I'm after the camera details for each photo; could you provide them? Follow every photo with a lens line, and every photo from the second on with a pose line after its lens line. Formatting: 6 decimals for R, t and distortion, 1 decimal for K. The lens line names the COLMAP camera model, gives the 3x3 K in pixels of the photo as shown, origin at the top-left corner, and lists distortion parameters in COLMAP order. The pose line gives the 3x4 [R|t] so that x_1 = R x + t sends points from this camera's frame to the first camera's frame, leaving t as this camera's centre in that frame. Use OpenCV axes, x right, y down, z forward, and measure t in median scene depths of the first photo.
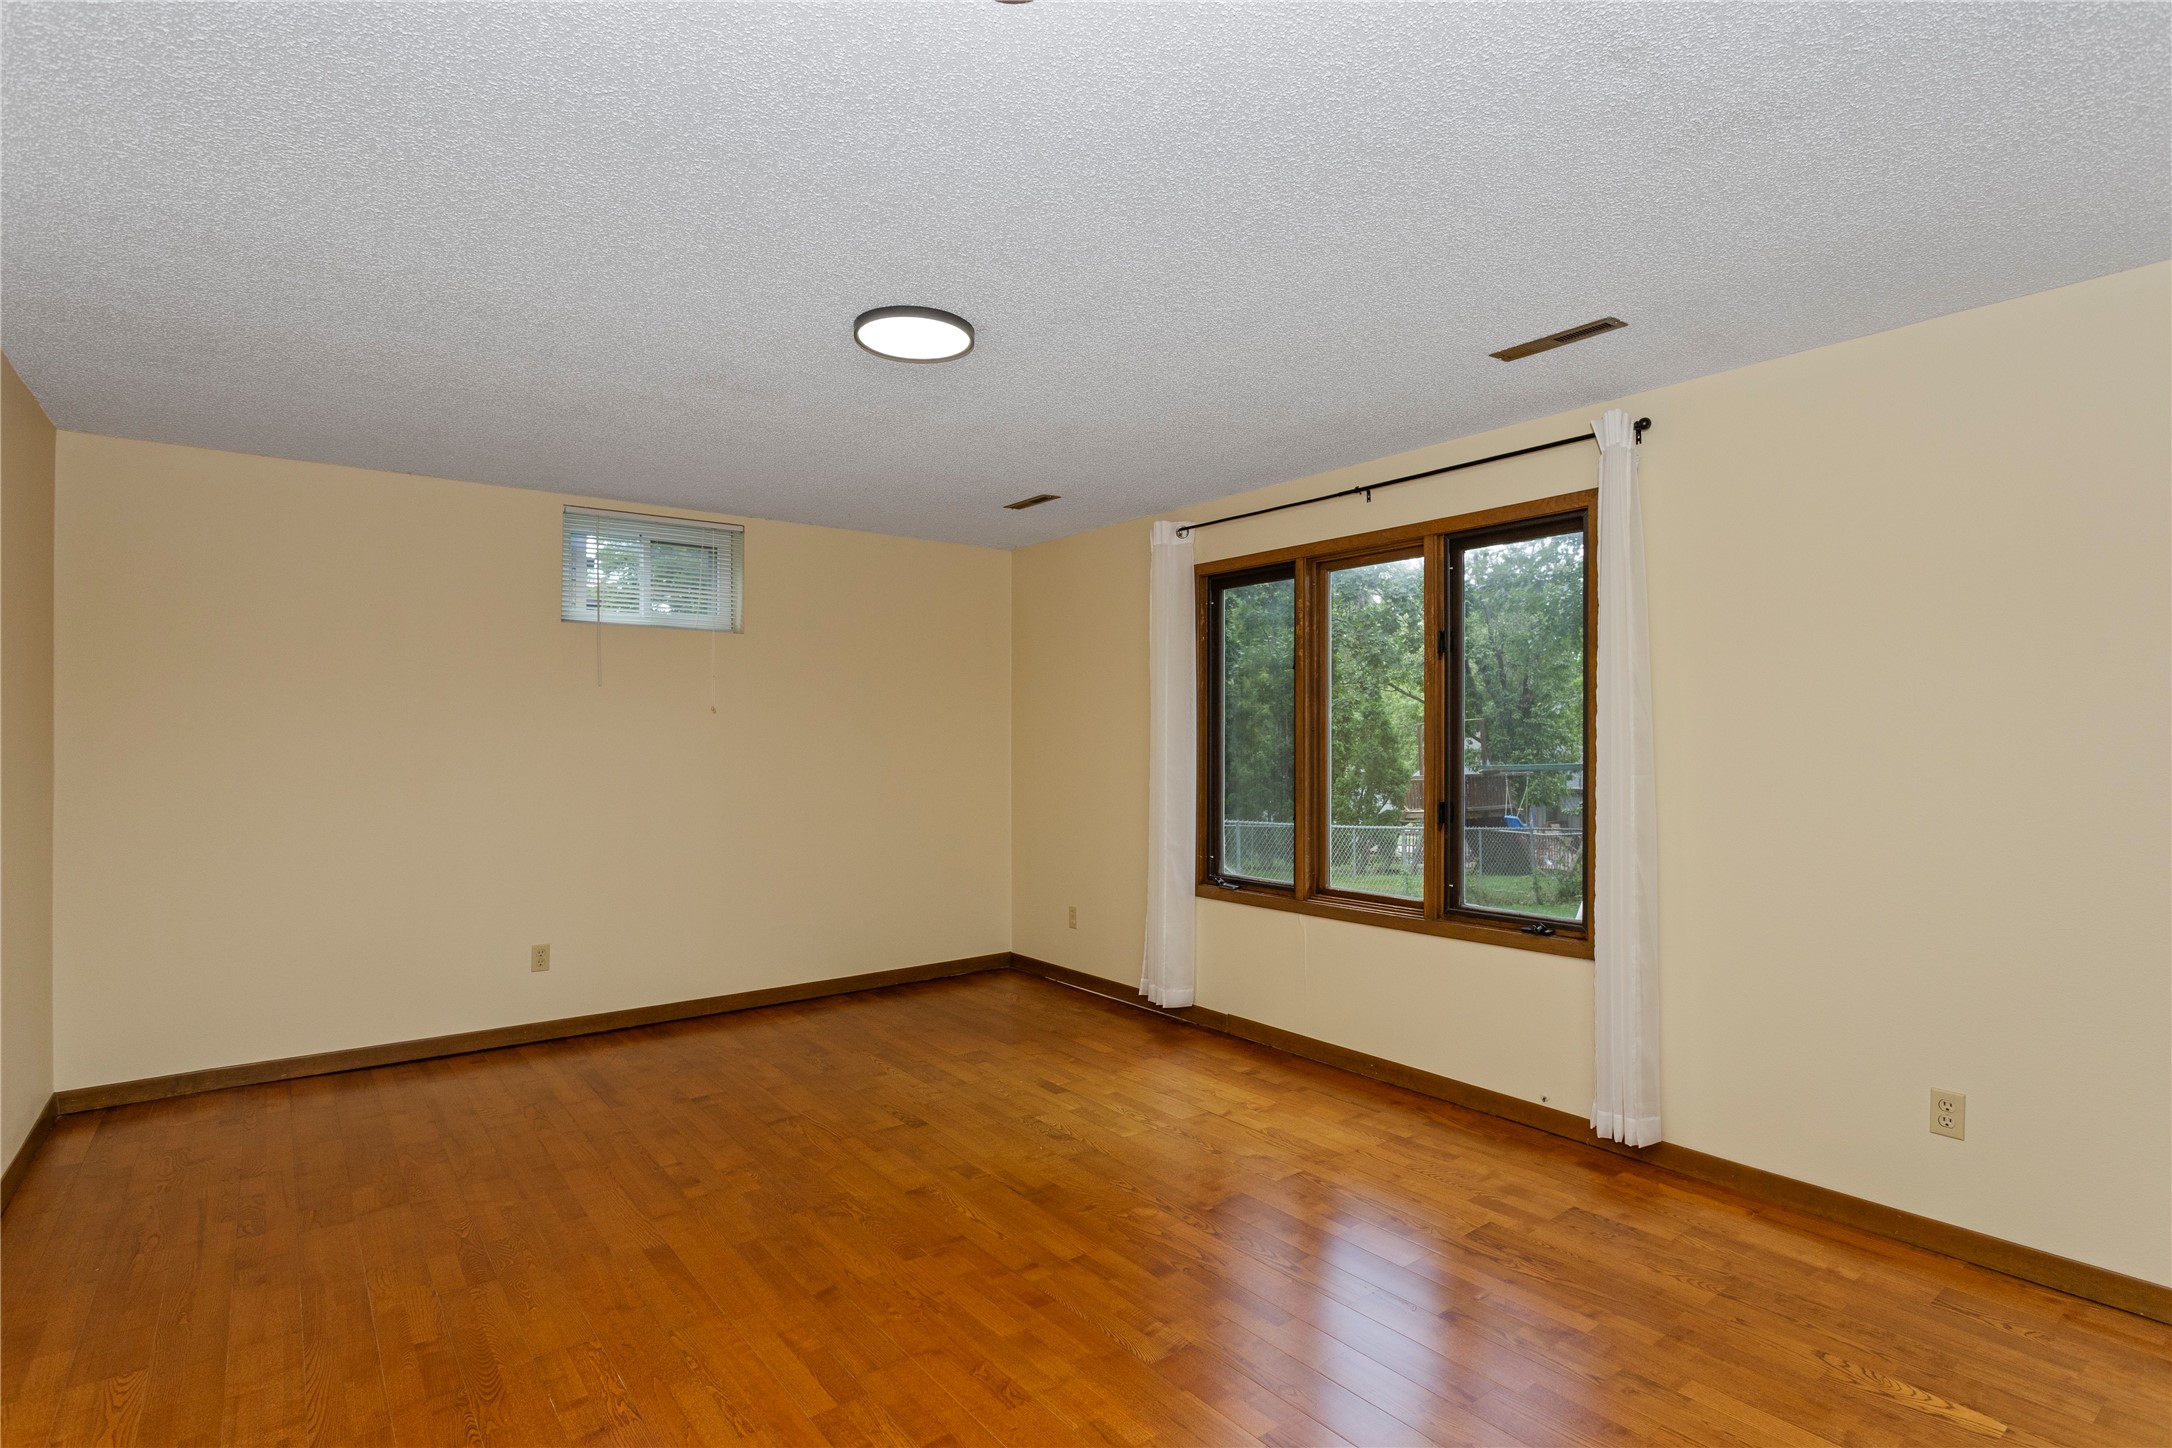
lens RADIAL K [[1065.0, 0, 1086.0], [0, 1065.0, 733.5], [0, 0, 1]] dist [-0.006072, 0.004671]
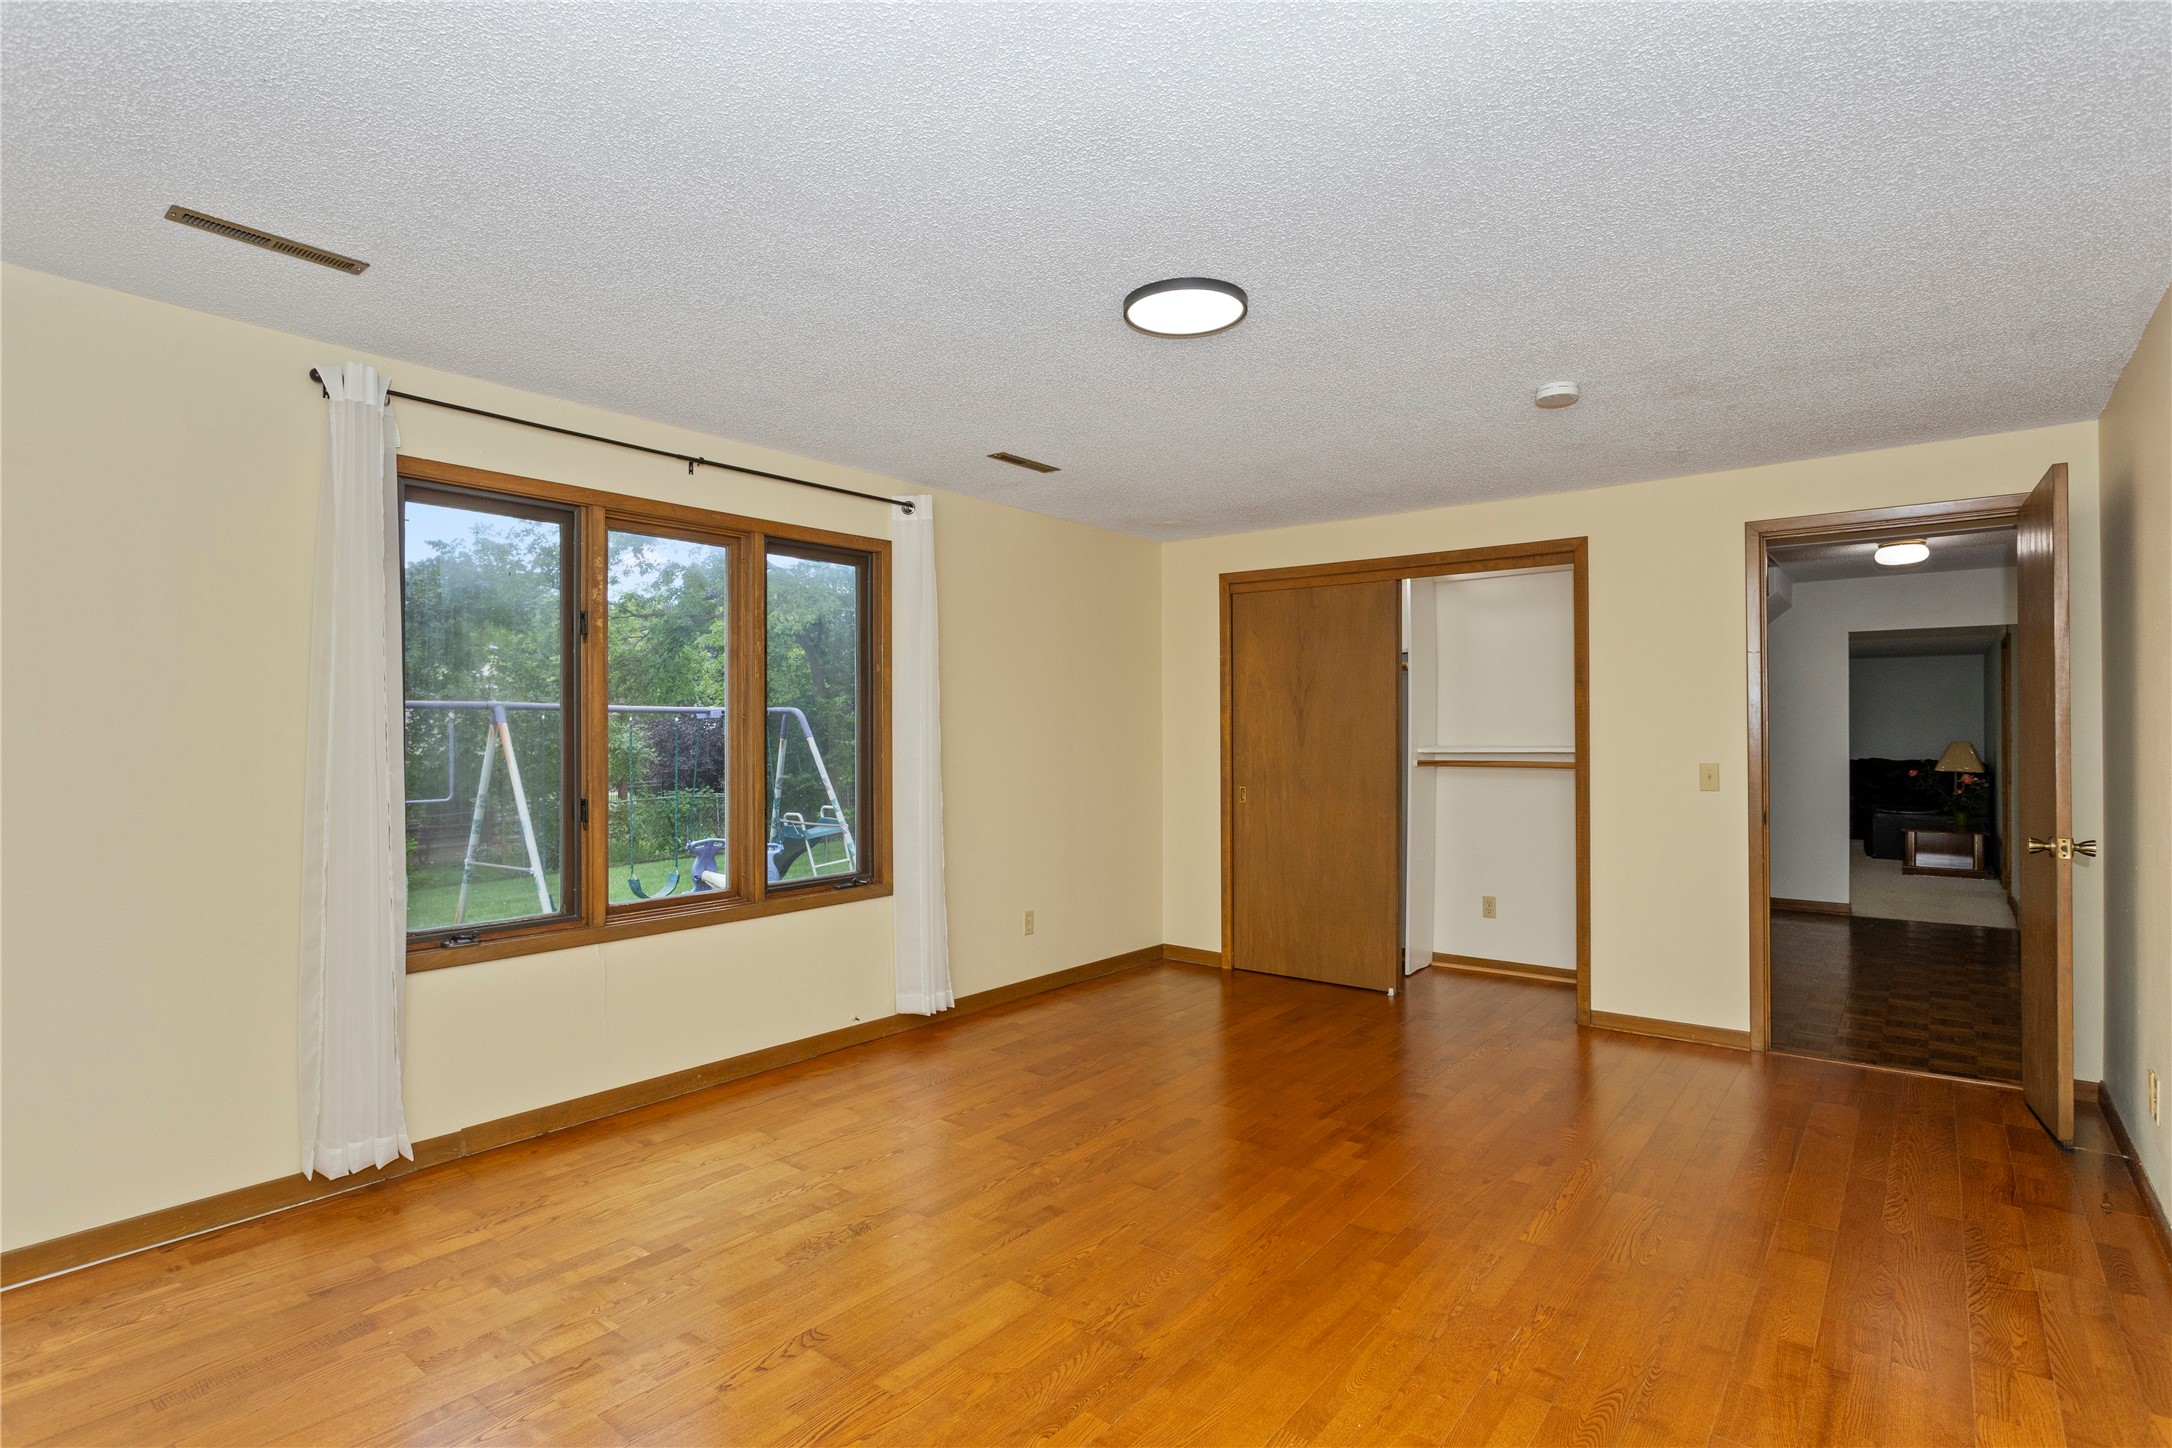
lens RADIAL K [[1065.0, 0, 1094.1], [0, 1065.0, 726.6], [0, 0, 1]] dist [-0.006072, 0.004671]
pose [[-0.234051, 0.010621, 0.972166, -0.741768], [0.006423, 0.999935, -0.009378, 0.014695], [-0.972203, 0.004049, -0.234105, 0.898520]]
